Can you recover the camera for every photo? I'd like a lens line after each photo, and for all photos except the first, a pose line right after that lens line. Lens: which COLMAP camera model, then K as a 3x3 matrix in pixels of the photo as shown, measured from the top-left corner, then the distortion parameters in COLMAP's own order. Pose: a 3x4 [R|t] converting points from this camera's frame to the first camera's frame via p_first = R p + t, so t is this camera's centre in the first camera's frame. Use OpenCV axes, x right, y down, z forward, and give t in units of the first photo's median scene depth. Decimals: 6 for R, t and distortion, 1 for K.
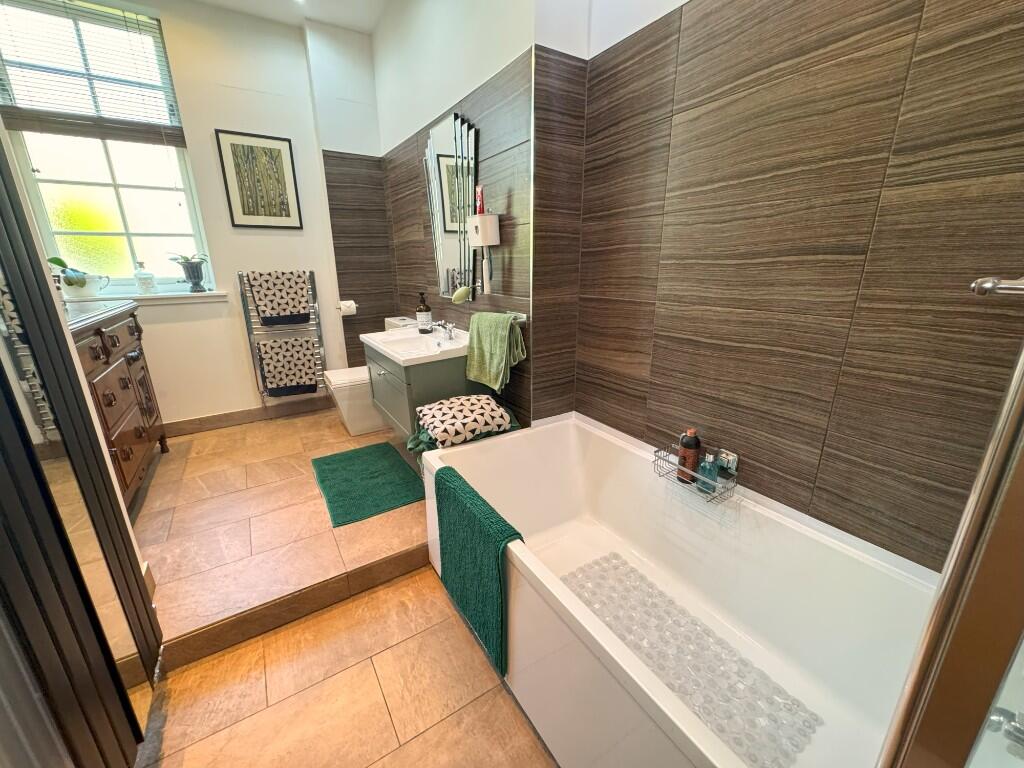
lens RADIAL K [[408.1, 0, 510.9], [0, 408.1, 381.3], [0, 0, 1]] dist [-0.003682, -0.000319]
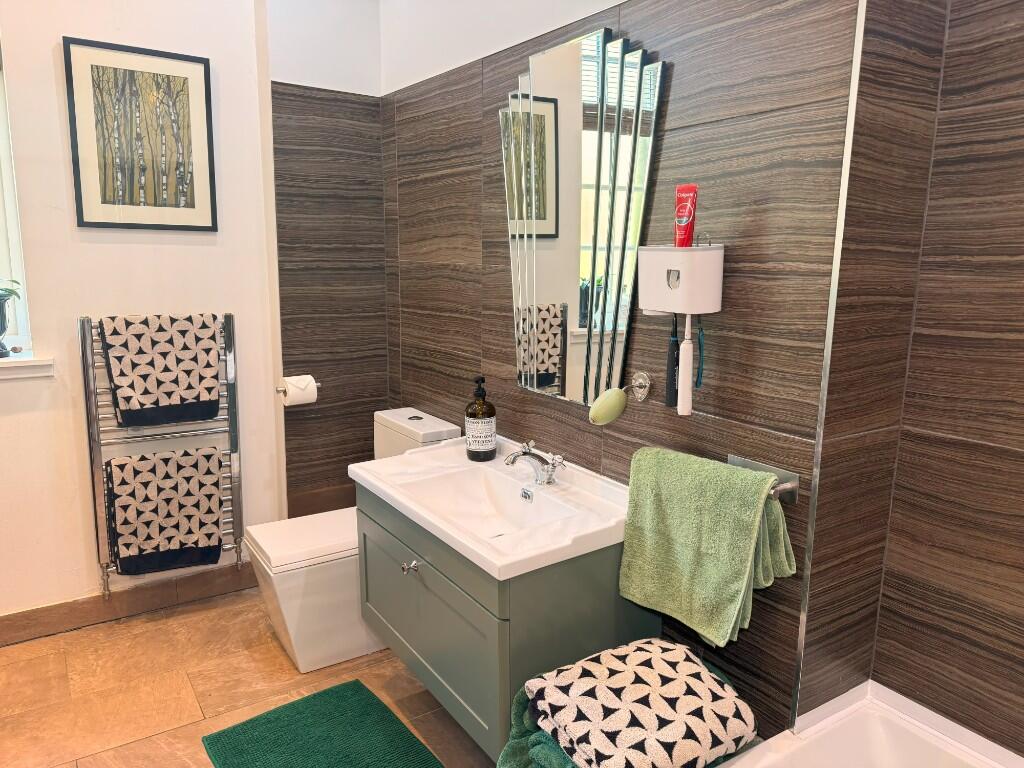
lens RADIAL K [[718.2, 0, 512.0], [0, 718.2, 384.0], [0, 0, 1]] dist [0.041862, -0.057620]
pose [[0.999491, 0.021117, 0.023911, -0.182207], [-0.018401, 0.993916, -0.108590, -0.108029], [-0.026059, 0.108095, 0.993799, 0.148337]]
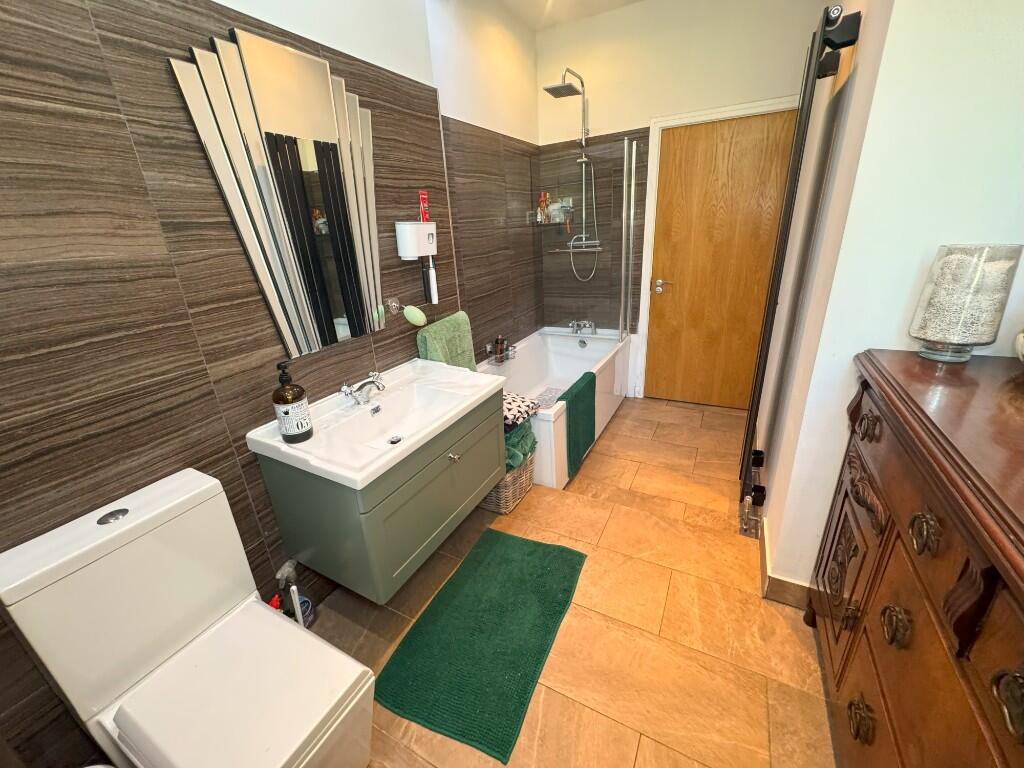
lens RADIAL K [[408.1, 0, 510.9], [0, 408.1, 381.3], [0, 0, 1]] dist [-0.003682, -0.000319]
pose [[-0.486951, -0.270269, 0.830562, -0.686541], [0.307675, 0.836890, 0.452715, -0.303419], [-0.817444, 0.475994, -0.324369, 0.859684]]
